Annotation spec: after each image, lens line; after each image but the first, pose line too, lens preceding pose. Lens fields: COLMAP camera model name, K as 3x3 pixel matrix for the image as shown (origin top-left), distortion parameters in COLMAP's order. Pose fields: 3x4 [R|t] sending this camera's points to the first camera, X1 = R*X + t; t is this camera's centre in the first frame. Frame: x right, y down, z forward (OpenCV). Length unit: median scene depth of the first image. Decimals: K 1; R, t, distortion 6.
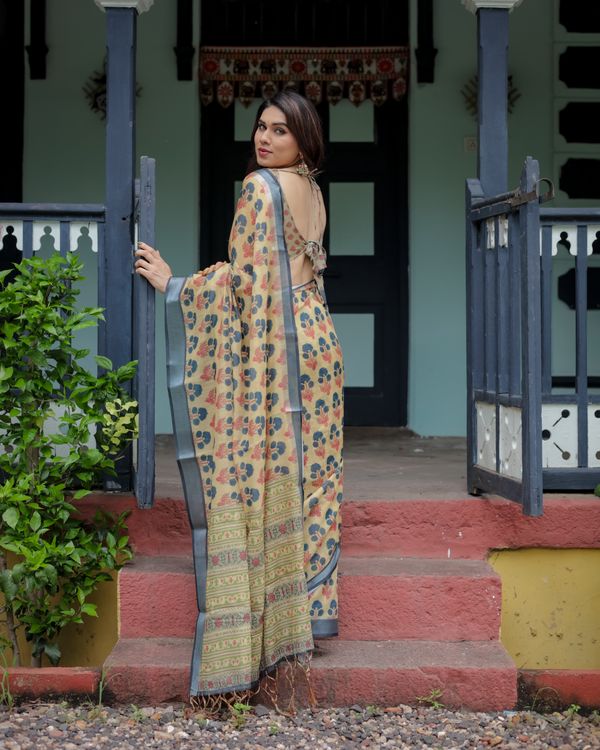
lens RADIAL K [[1750.1, 0, 300.0], [0, 1750.1, 375.0], [0, 0, 1]] dist [0.044837, -0.507967]
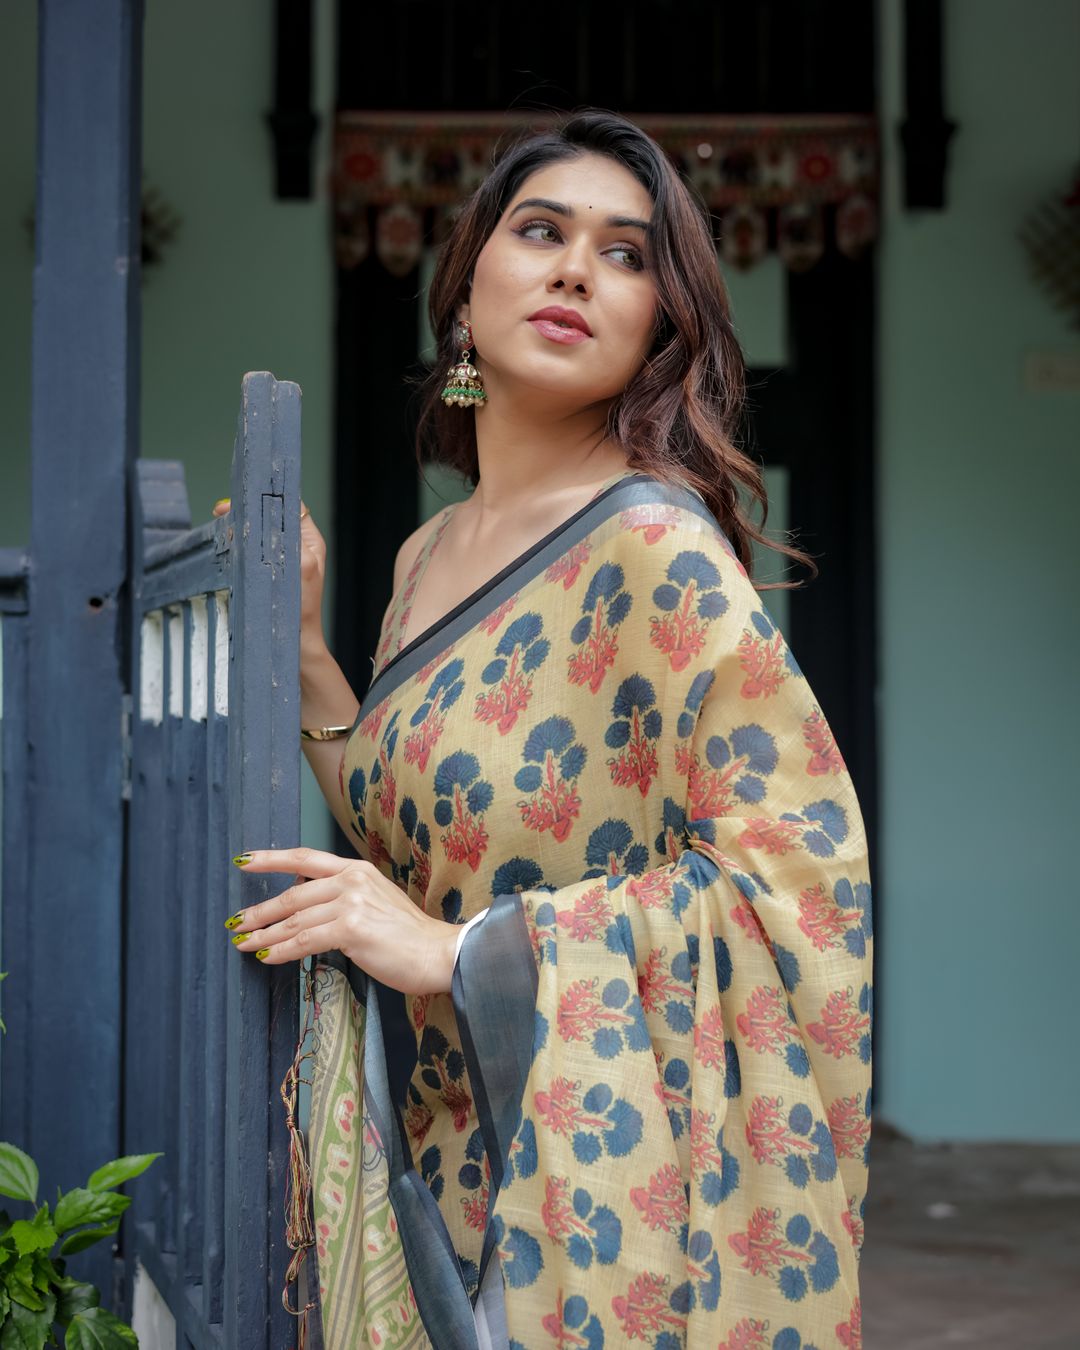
lens RADIAL K [[3150.1, 0, 540.0], [0, 3150.1, 675.0], [0, 0, 1]] dist [0.044837, -0.507967]
pose [[0.999803, 0.002497, 0.019681, -0.043028], [-0.001651, 0.999077, -0.042923, -0.060745], [-0.019770, 0.042882, 0.998885, 0.539500]]
